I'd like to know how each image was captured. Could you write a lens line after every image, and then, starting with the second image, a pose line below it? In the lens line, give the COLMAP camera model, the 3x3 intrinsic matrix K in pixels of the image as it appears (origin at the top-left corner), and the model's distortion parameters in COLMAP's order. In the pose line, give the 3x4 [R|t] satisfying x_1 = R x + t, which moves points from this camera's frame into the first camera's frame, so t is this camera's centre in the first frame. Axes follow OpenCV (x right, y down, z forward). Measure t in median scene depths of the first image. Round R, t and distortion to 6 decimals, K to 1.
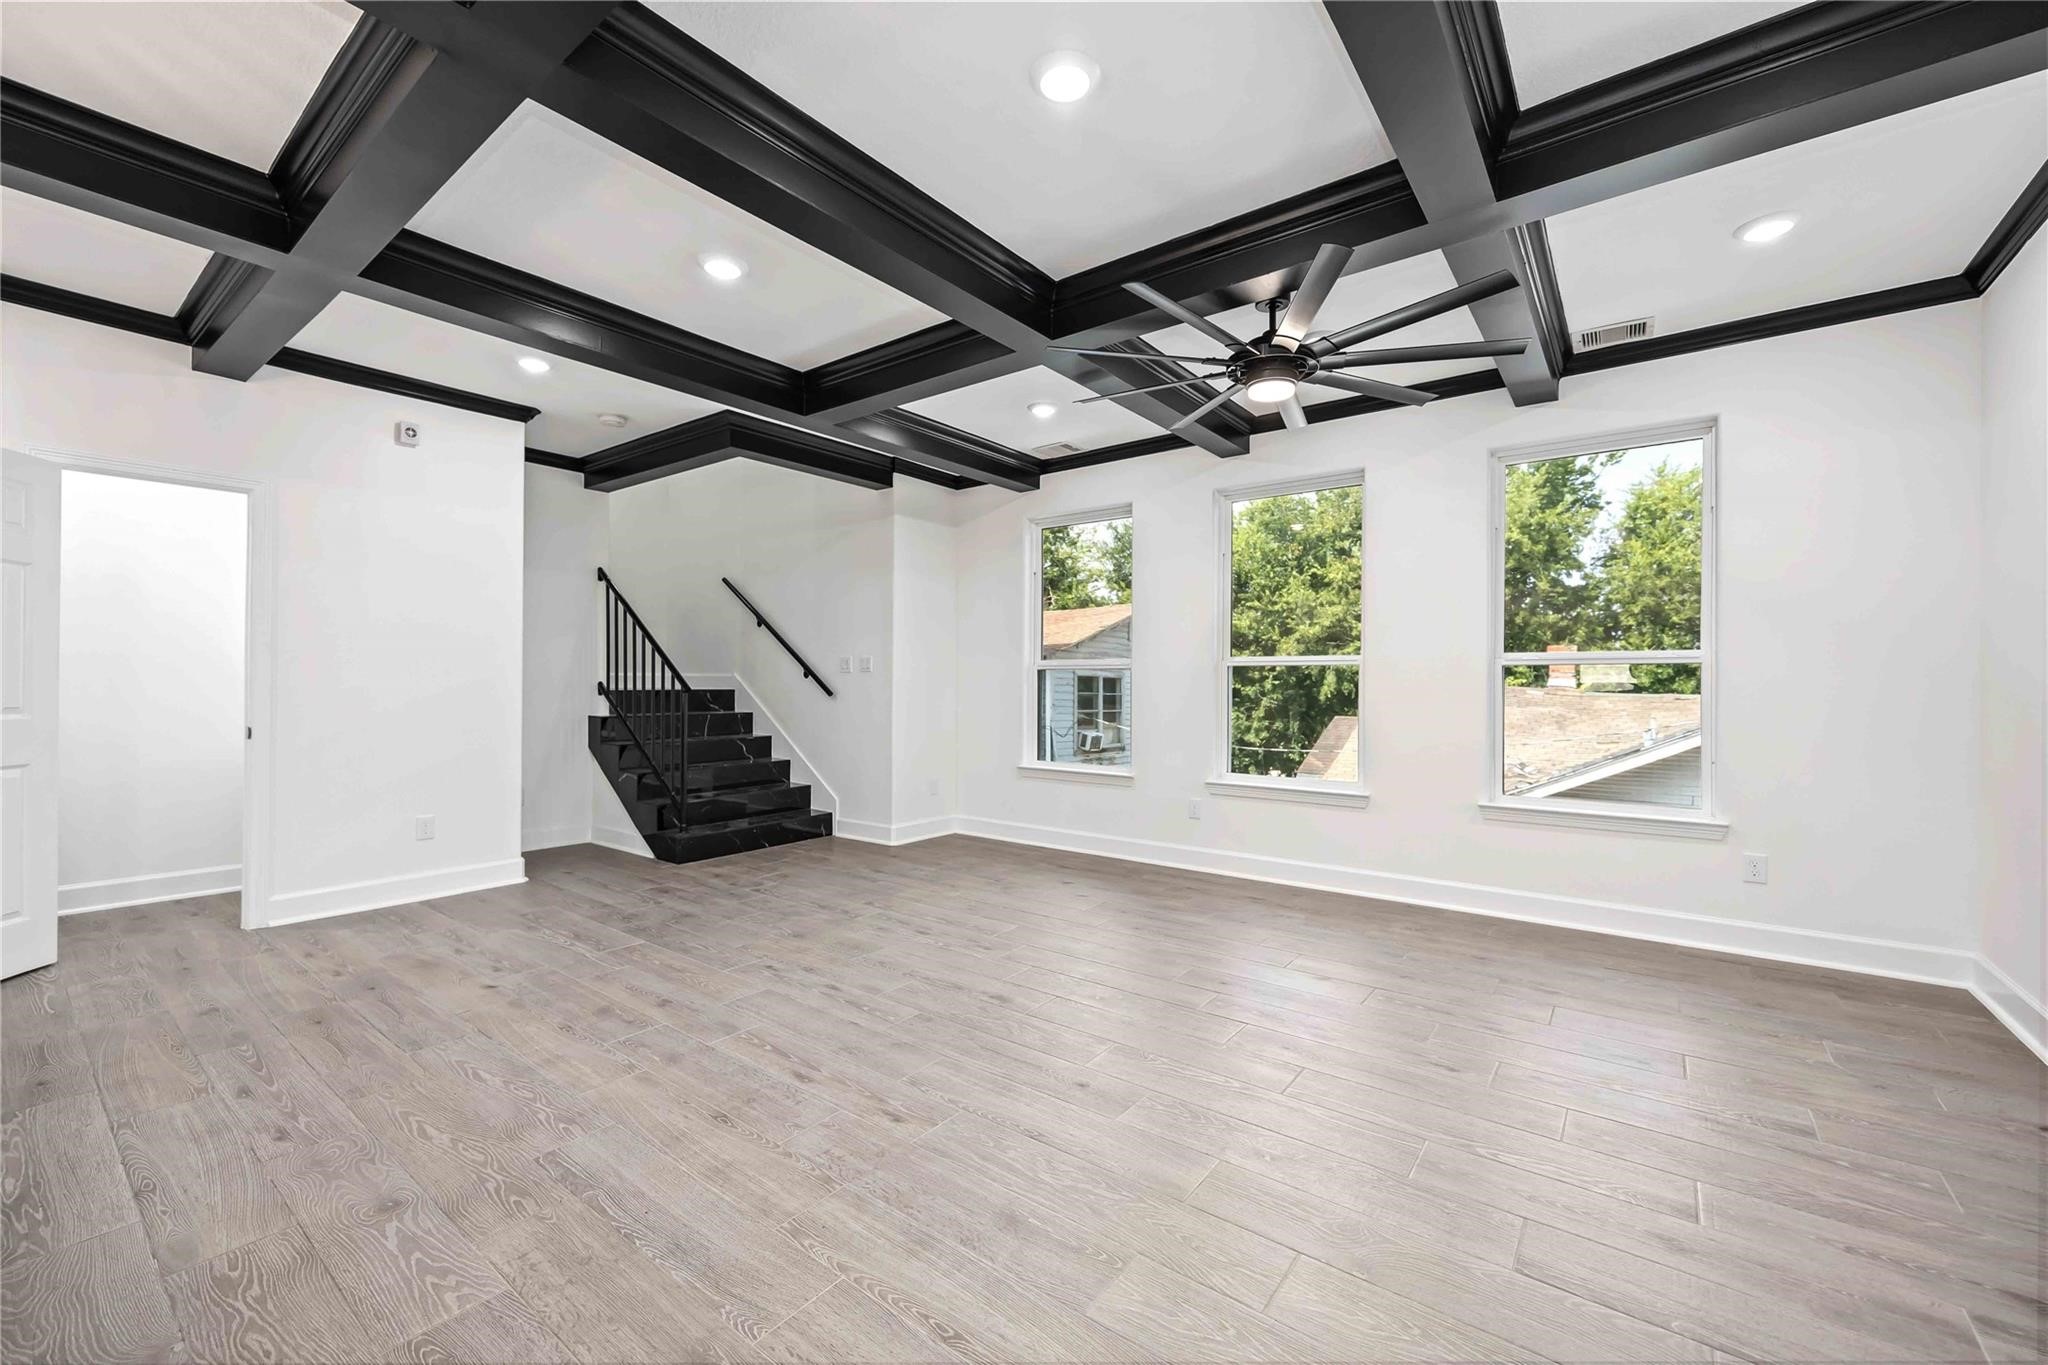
lens RADIAL K [[817.1, 0, 1024.0], [0, 817.1, 682.5], [0, 0, 1]] dist [0.000612, 0.000089]
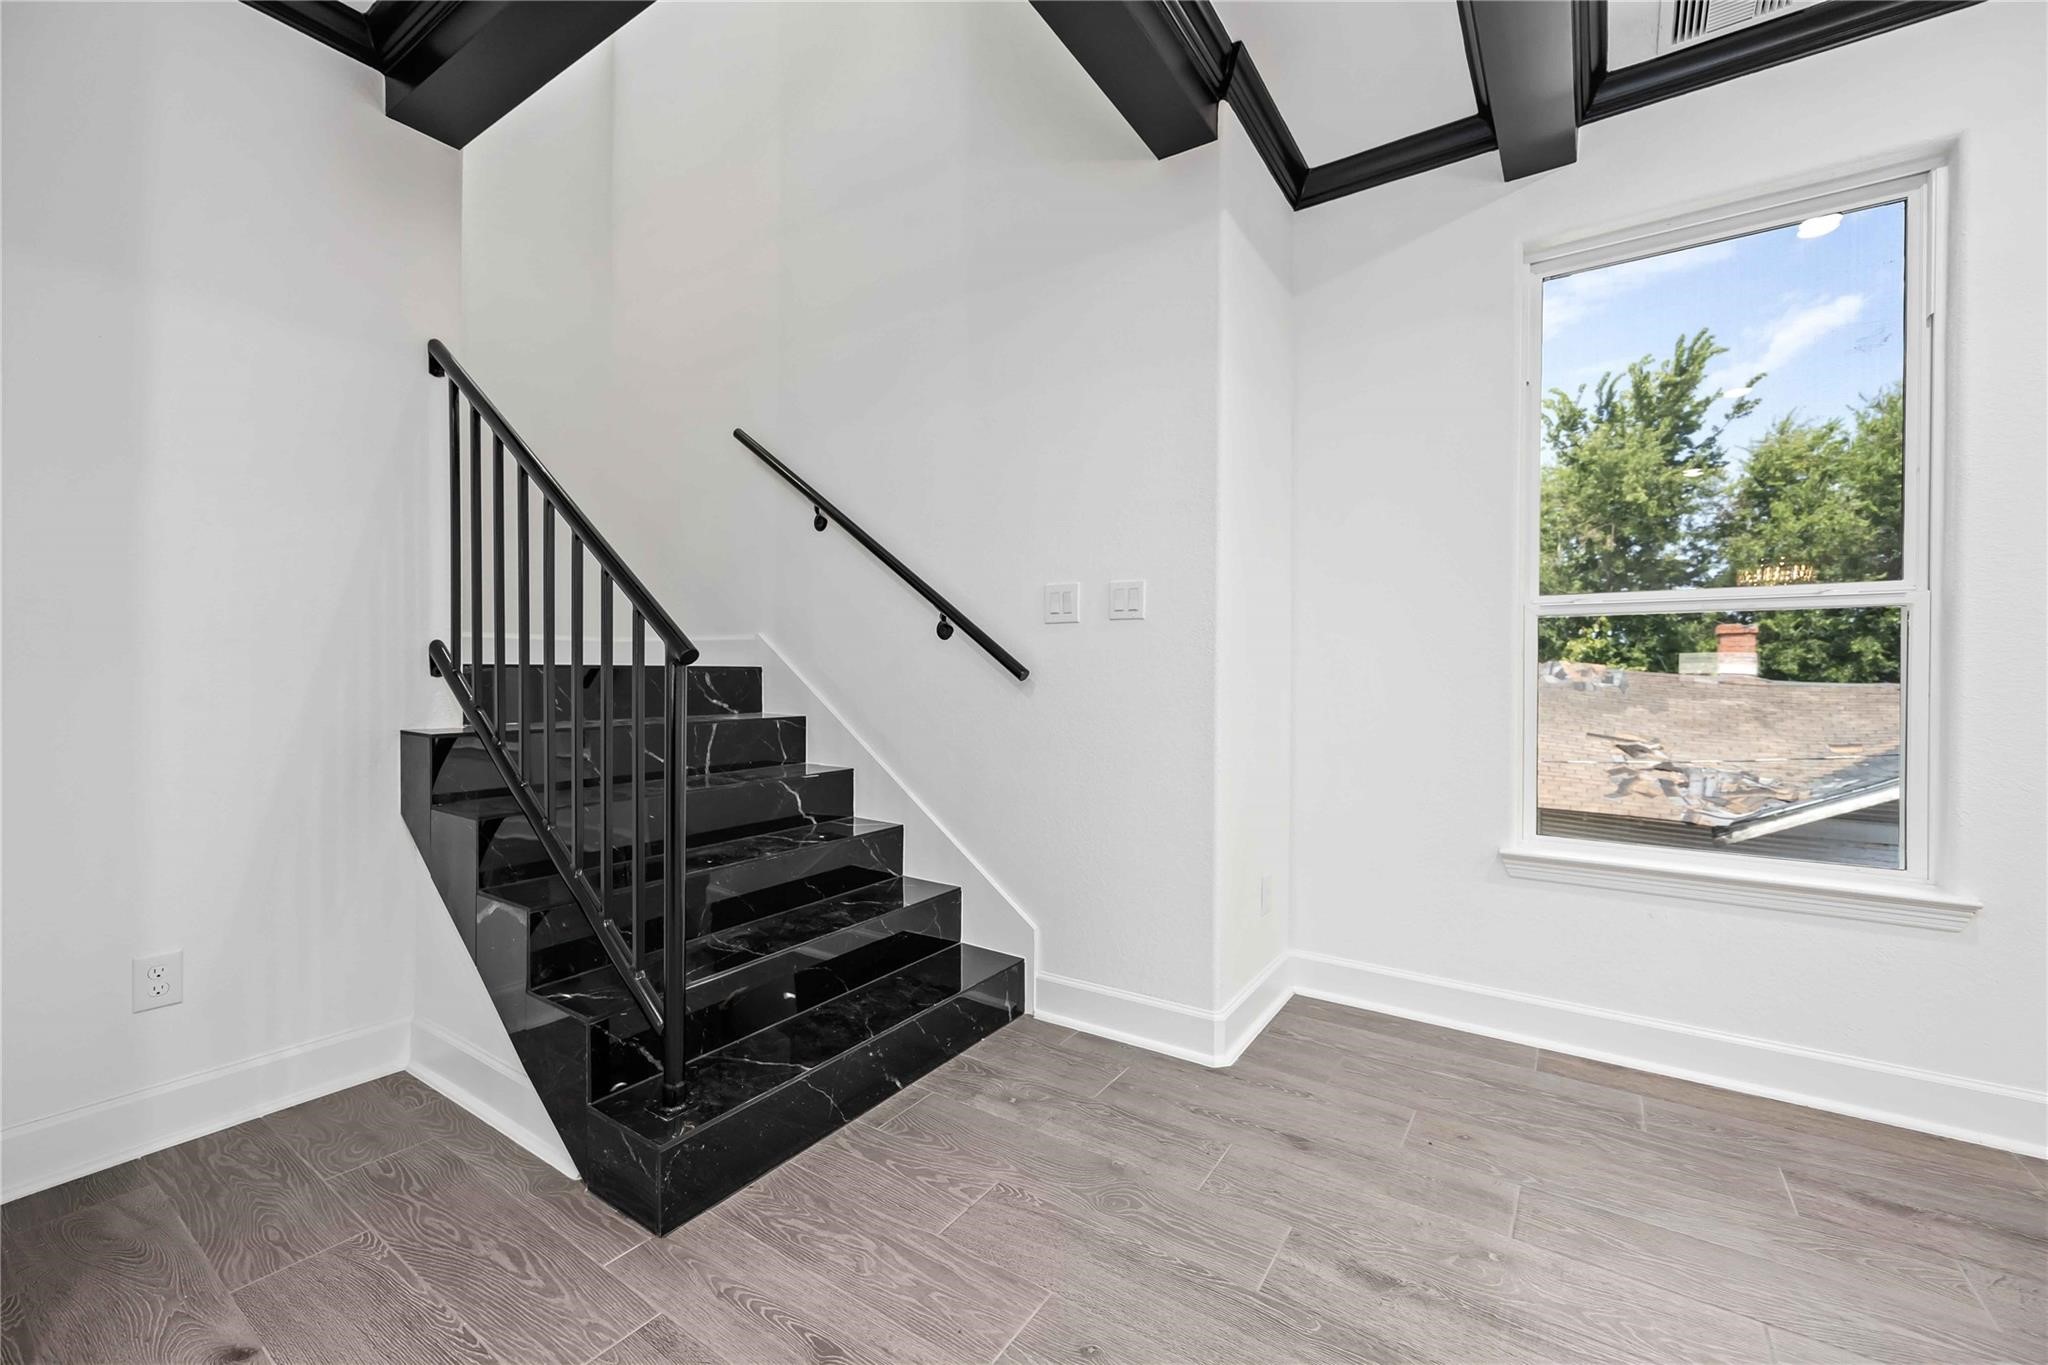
lens RADIAL K [[817.1, 0, 1024.0], [0, 817.1, 682.5], [0, 0, 1]] dist [0.000612, 0.000089]
pose [[0.997839, 0.001922, 0.065676, -0.269810], [-0.002651, 0.999936, 0.011018, 0.013397], [-0.065651, -0.011168, 0.997780, 0.600775]]
